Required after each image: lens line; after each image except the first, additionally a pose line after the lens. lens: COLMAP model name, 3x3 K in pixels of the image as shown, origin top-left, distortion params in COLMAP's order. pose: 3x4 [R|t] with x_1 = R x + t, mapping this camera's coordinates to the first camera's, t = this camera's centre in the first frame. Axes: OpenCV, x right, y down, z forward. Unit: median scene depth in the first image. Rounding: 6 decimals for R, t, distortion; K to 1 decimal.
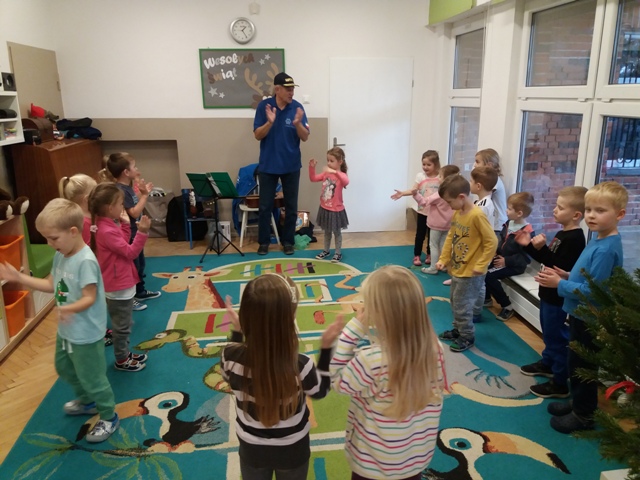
lens RADIAL K [[513.7, 0, 319.6], [0, 513.7, 227.2], [0, 0, 1]] dist [-0.011564, -0.006505]
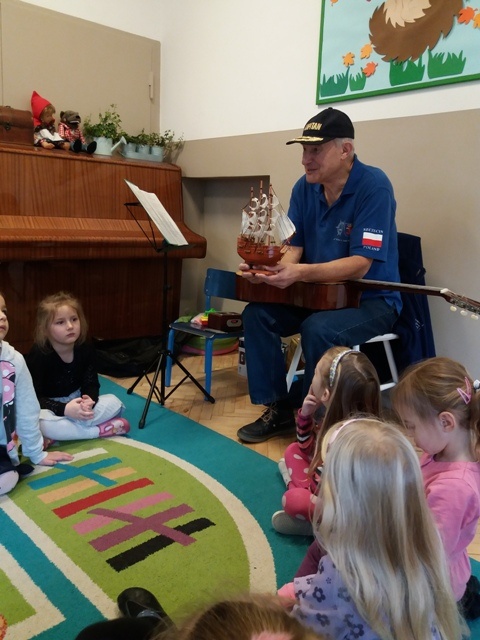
lens RADIAL K [[525.5, 0, 240.0], [0, 525.5, 320.0], [0, 0, 1]] dist [-0.007461, -0.002820]
pose [[0.609874, 0.182987, -0.771083, 0.182407], [-0.243616, 0.969154, 0.037308, -0.052453], [0.754125, 0.165095, 0.635640, 0.732765]]
